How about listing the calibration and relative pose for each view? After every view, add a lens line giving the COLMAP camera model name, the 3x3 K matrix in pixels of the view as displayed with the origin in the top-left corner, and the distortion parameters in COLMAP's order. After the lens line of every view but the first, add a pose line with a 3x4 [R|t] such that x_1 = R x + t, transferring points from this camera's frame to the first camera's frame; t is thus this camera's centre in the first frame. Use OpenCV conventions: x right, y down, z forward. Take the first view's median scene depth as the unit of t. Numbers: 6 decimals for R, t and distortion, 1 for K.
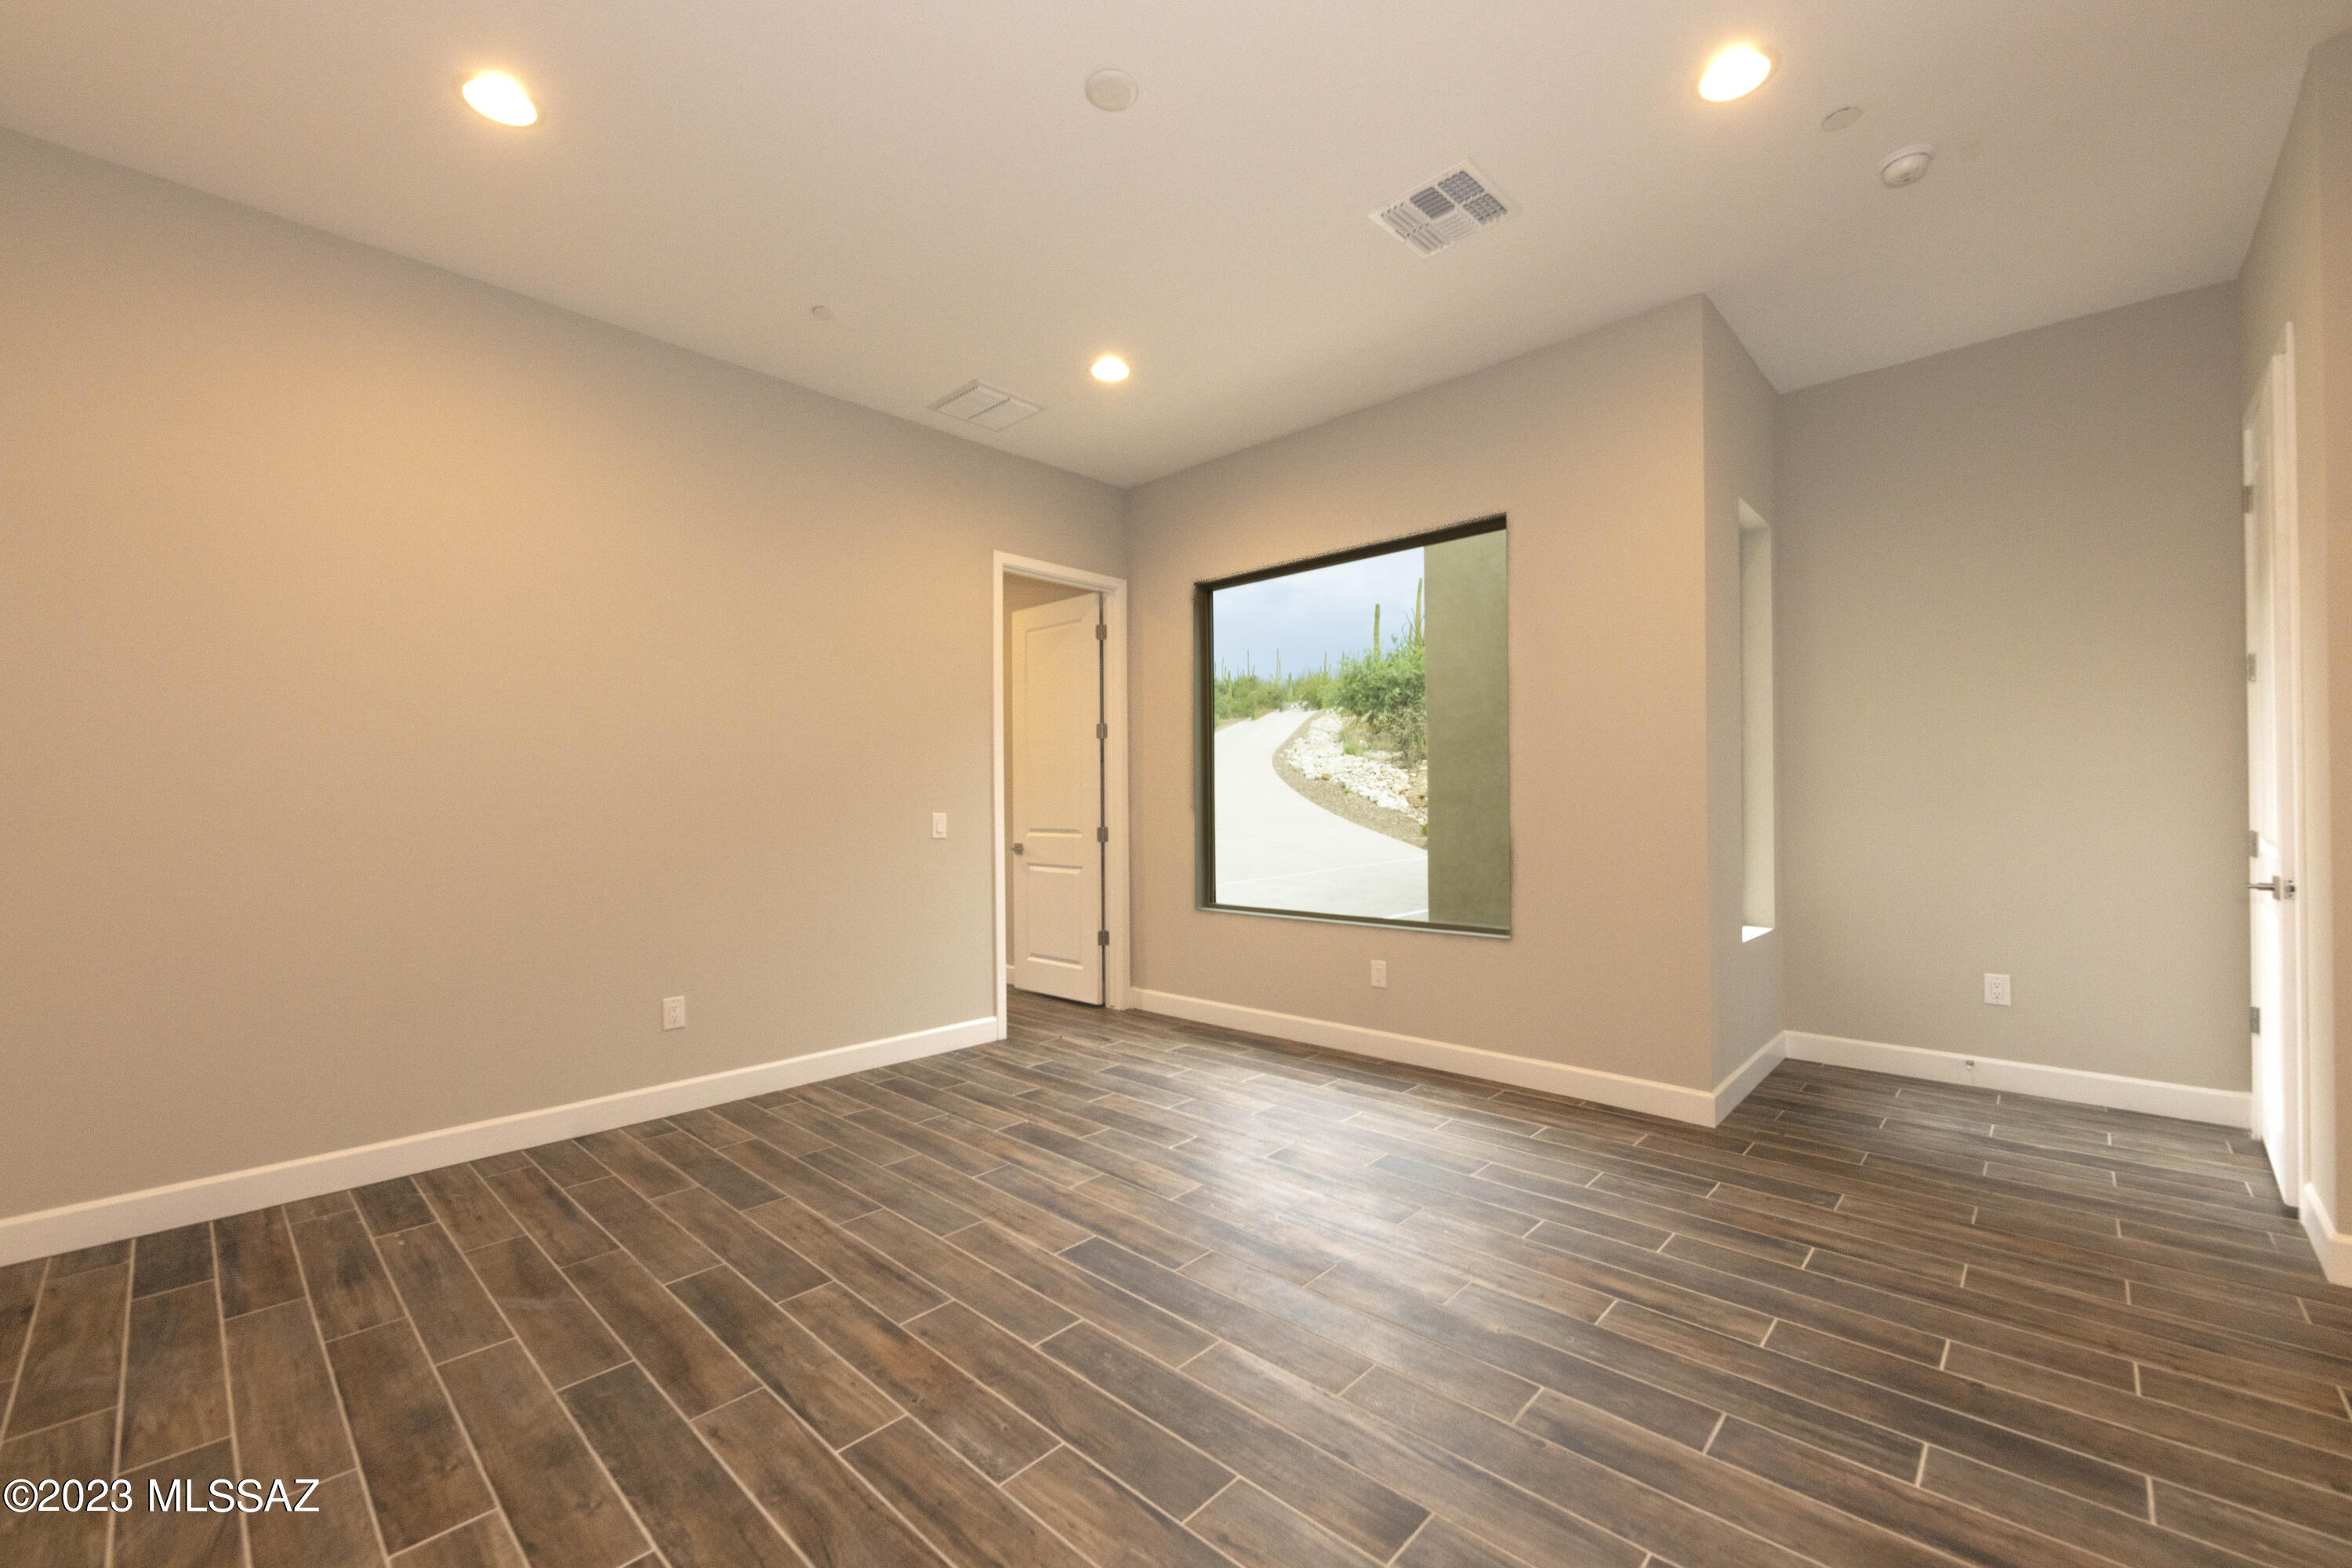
lens RADIAL K [[944.0, 0, 1179.2], [0, 944.0, 795.6], [0, 0, 1]] dist [0.004017, -0.001683]
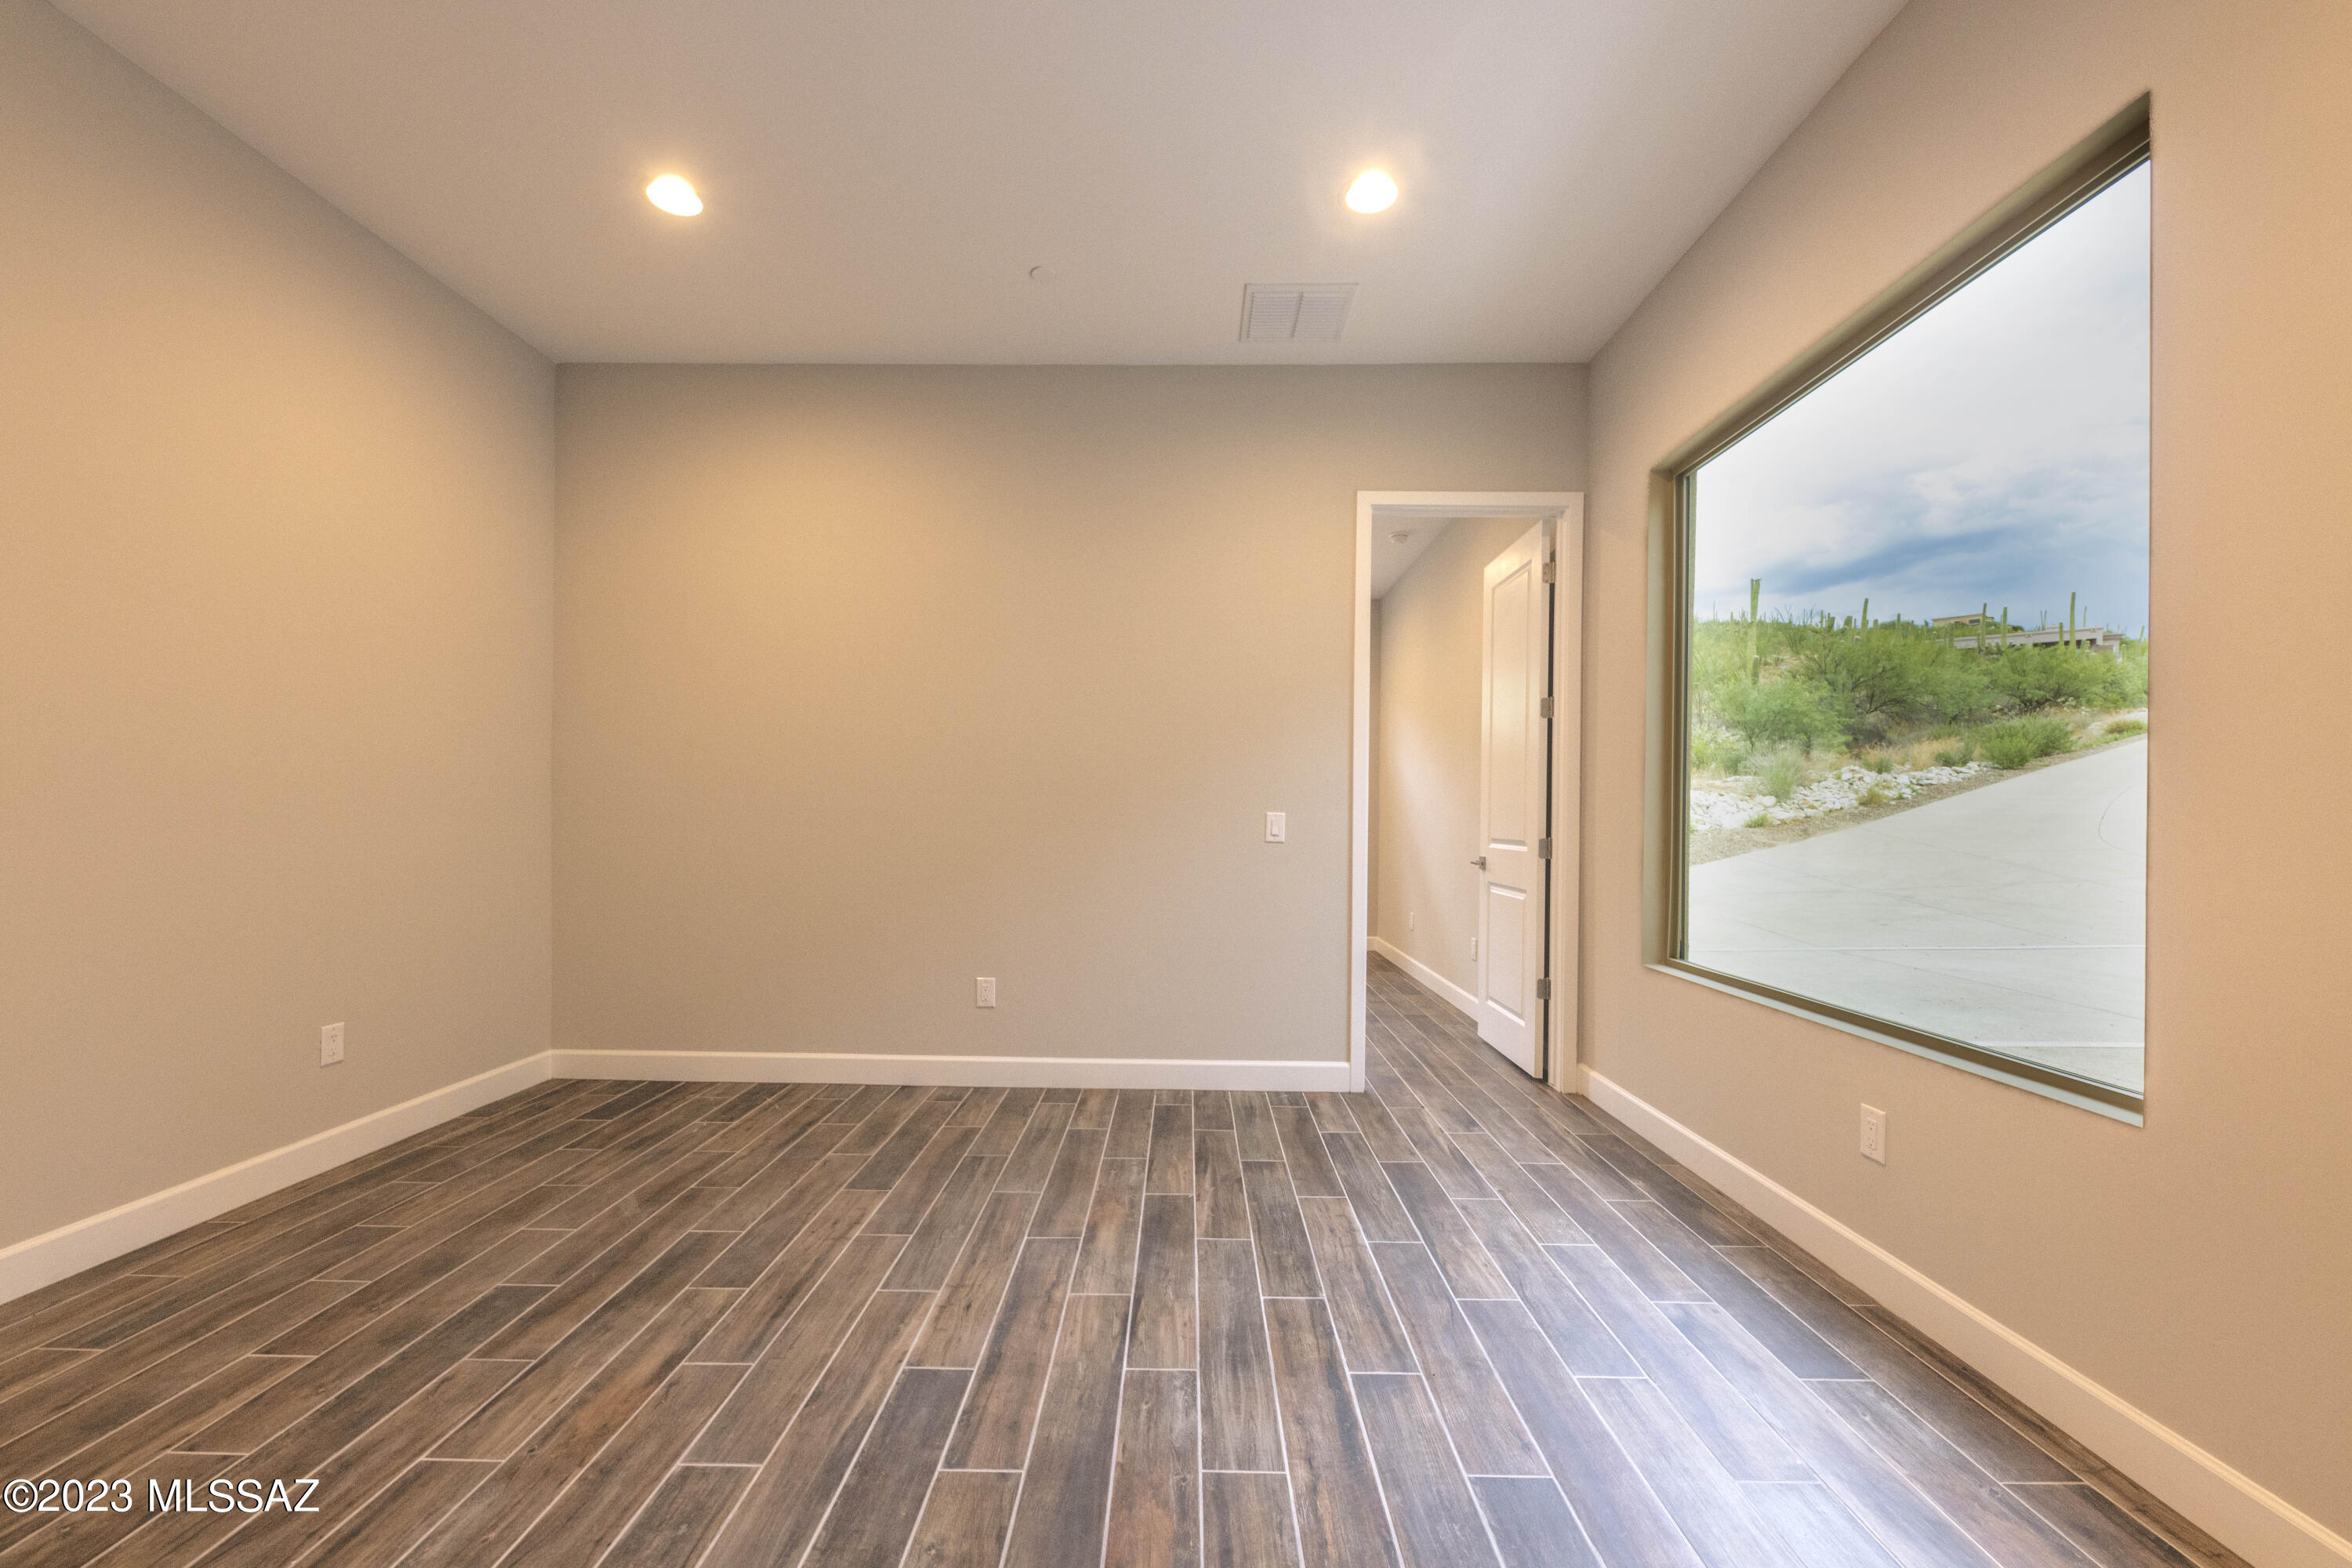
lens RADIAL K [[944.0, 0, 1183.2], [0, 944.0, 815.6], [0, 0, 1]] dist [0.004017, -0.001683]
pose [[0.674810, 0.017850, -0.737776, 0.425346], [-0.011875, 0.999841, 0.013329, 0.014449], [0.737896, -0.000234, 0.674914, 0.468242]]
